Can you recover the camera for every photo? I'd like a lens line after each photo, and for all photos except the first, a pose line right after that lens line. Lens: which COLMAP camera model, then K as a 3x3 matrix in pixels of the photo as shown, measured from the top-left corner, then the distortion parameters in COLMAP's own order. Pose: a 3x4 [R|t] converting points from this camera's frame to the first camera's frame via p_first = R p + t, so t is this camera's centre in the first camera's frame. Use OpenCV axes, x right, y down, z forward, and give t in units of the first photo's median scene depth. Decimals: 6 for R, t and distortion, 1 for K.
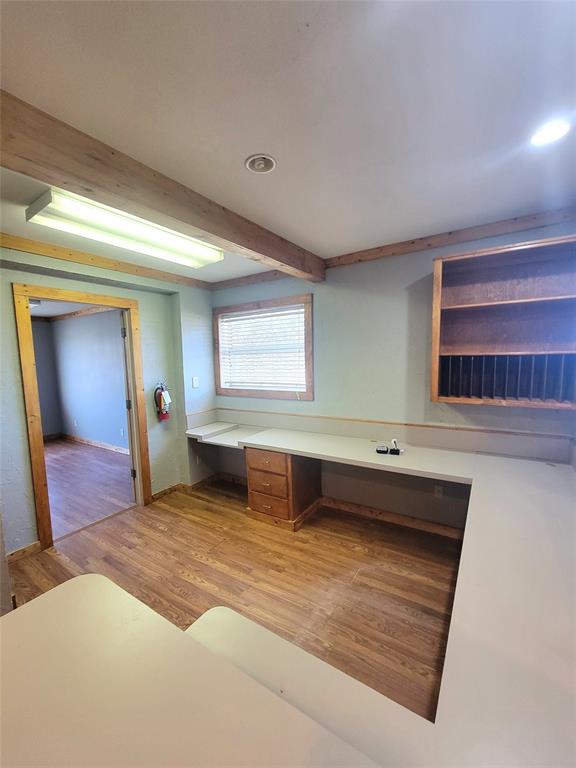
lens RADIAL K [[314.7, 0, 286.2], [0, 314.7, 387.9], [0, 0, 1]] dist [-0.002280, -0.000017]
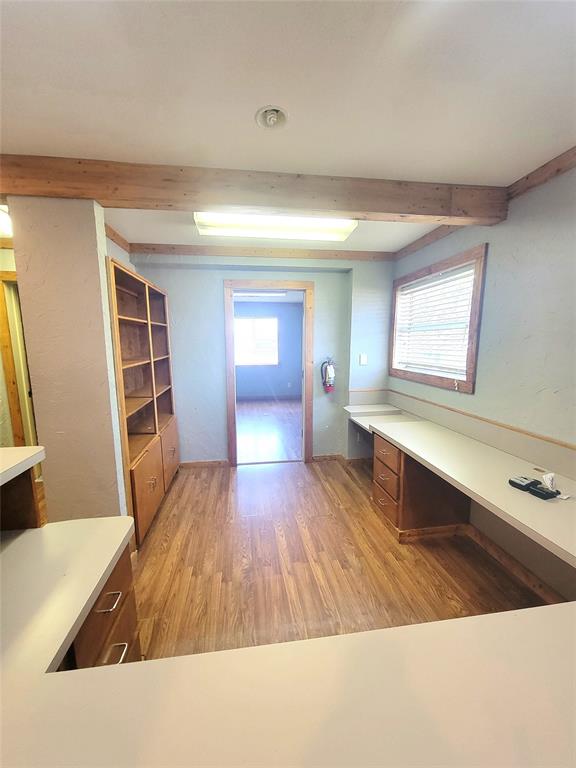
lens RADIAL K [[314.7, 0, 286.2], [0, 314.7, 387.9], [0, 0, 1]] dist [-0.002280, -0.000017]
pose [[0.659230, 0.133031, -0.740080, 0.336027], [-0.089147, 0.991111, 0.098747, -0.006845], [0.746638, 0.000879, 0.665230, 0.186205]]
